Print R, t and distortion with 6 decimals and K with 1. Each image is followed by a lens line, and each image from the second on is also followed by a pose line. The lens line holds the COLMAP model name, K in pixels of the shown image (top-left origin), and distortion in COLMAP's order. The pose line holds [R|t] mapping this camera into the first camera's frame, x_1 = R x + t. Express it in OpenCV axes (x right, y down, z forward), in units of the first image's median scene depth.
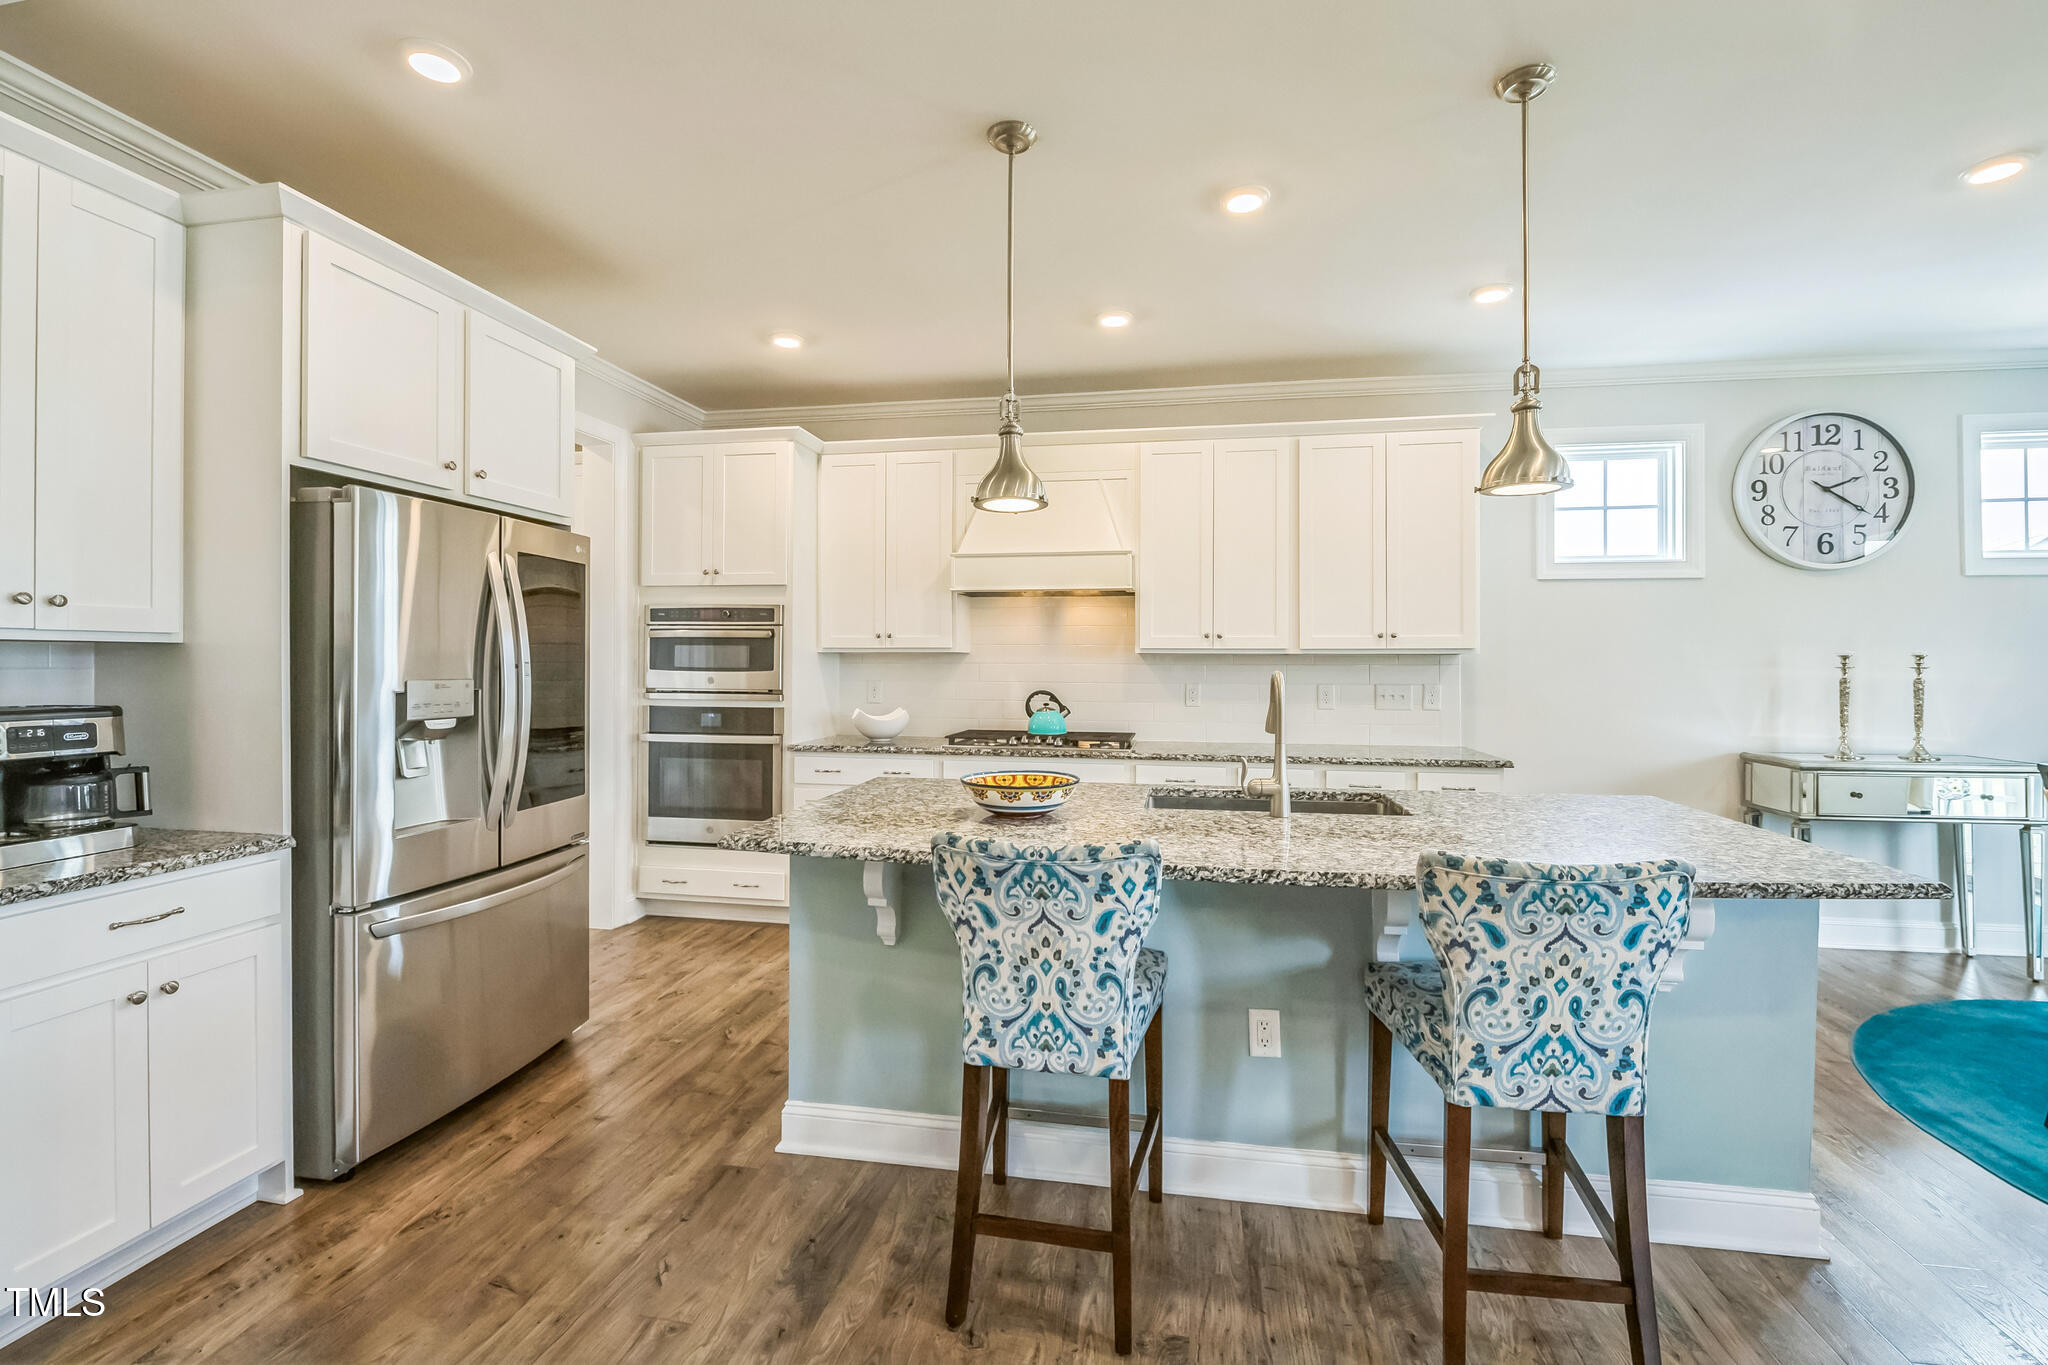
lens RADIAL K [[869.8, 0, 1028.1], [0, 869.8, 673.7], [0, 0, 1]] dist [-0.007949, -0.000083]
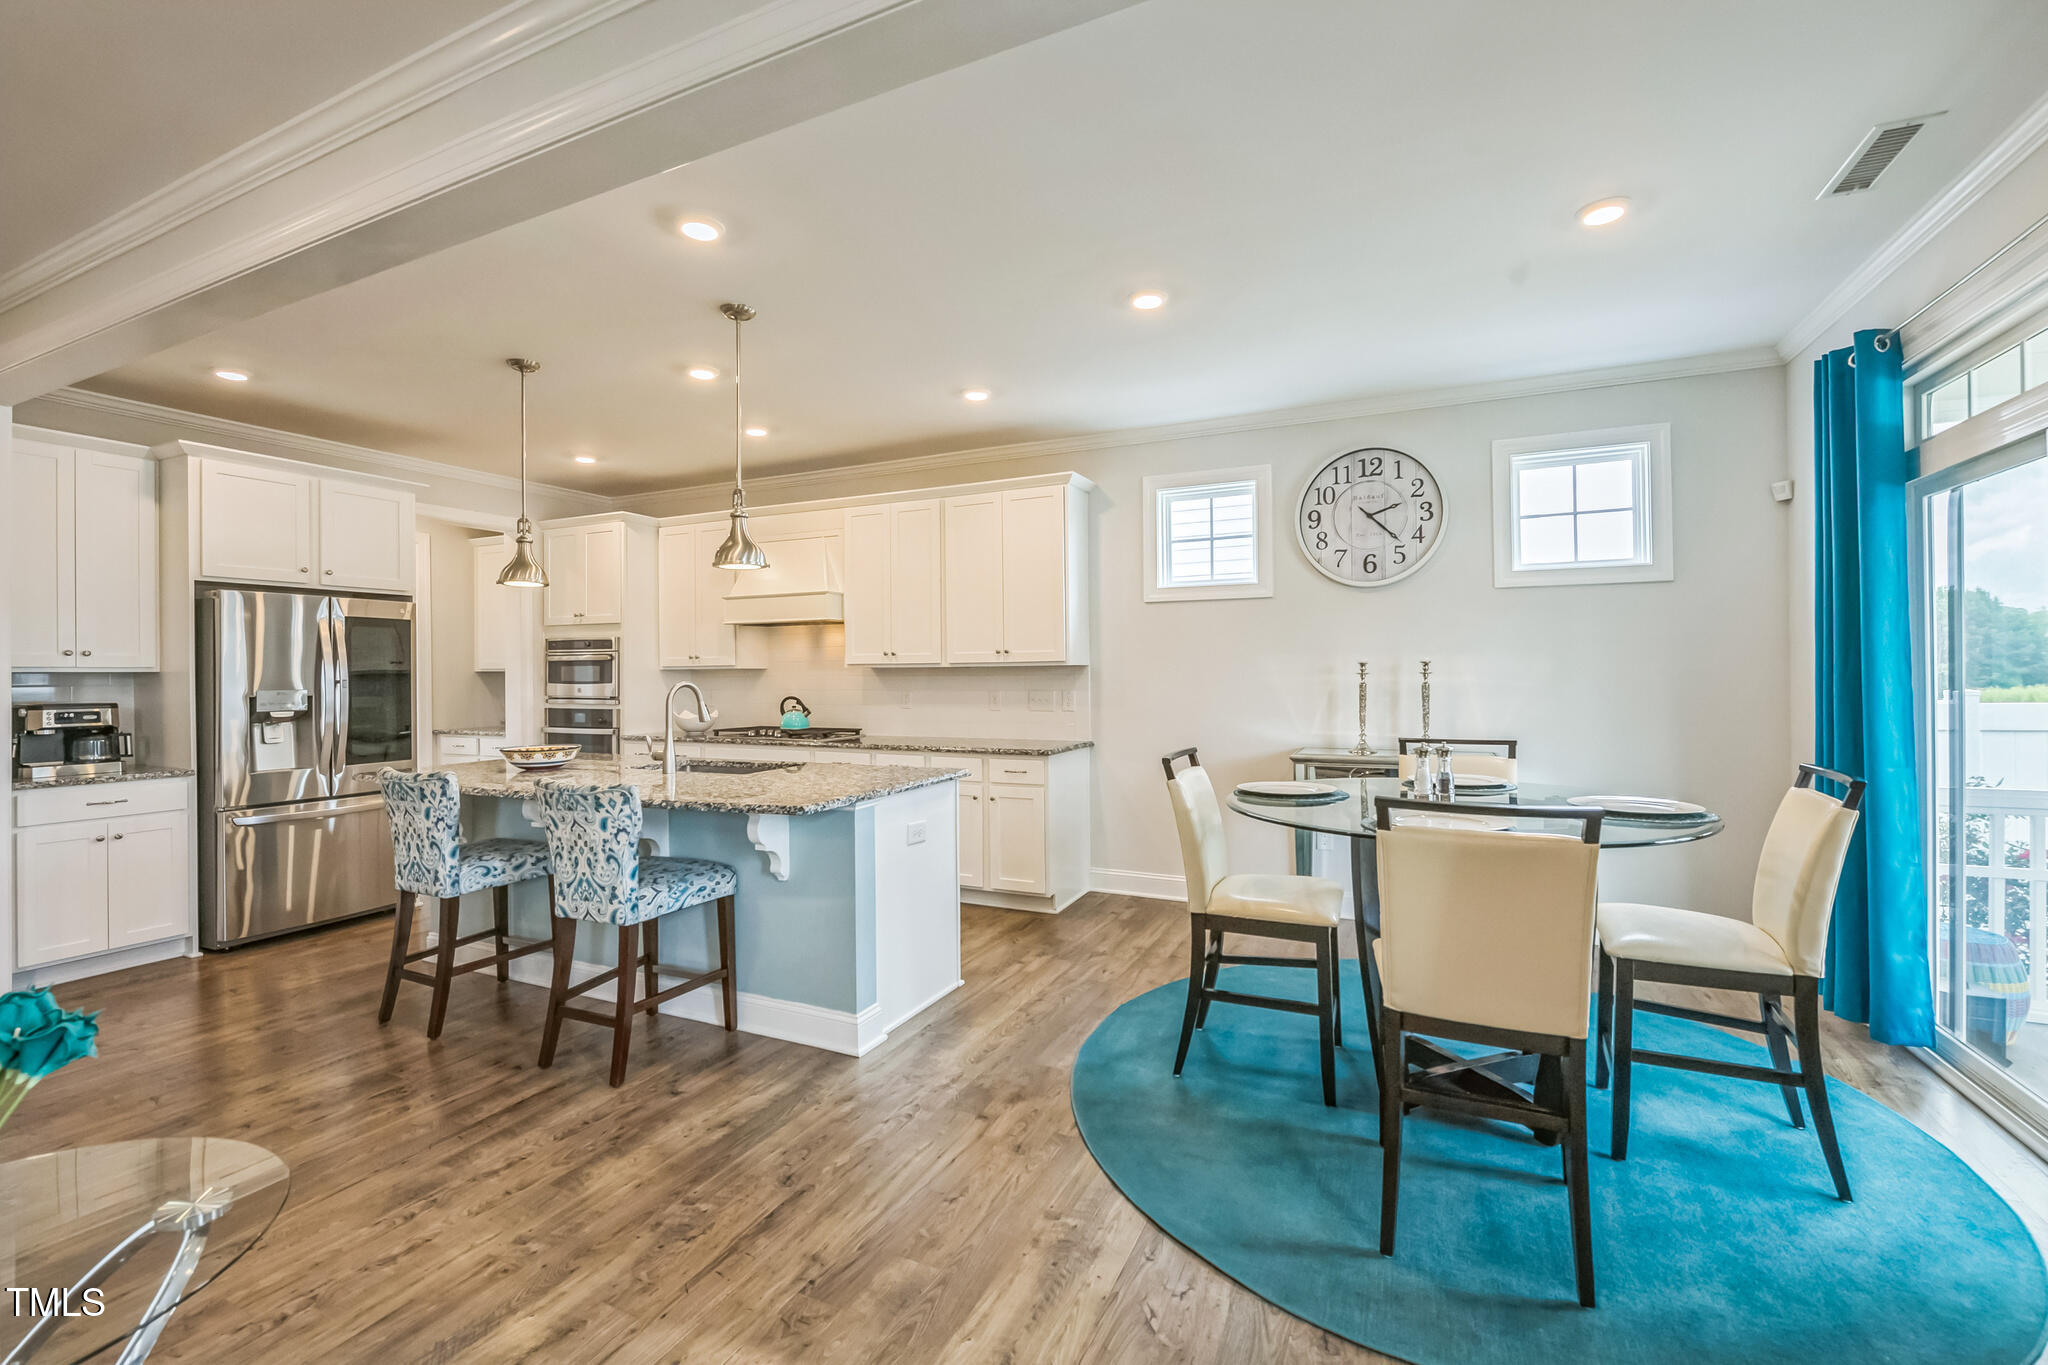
lens RADIAL K [[866.3, 0, 1024.0], [0, 866.3, 682.5], [0, 0, 1]] dist [-0.002158, -0.000305]
pose [[0.964570, -0.007567, -0.263720, 0.788175], [0.007071, 0.999971, -0.002830, 0.004338], [0.263733, 0.000865, 0.964595, -0.210402]]
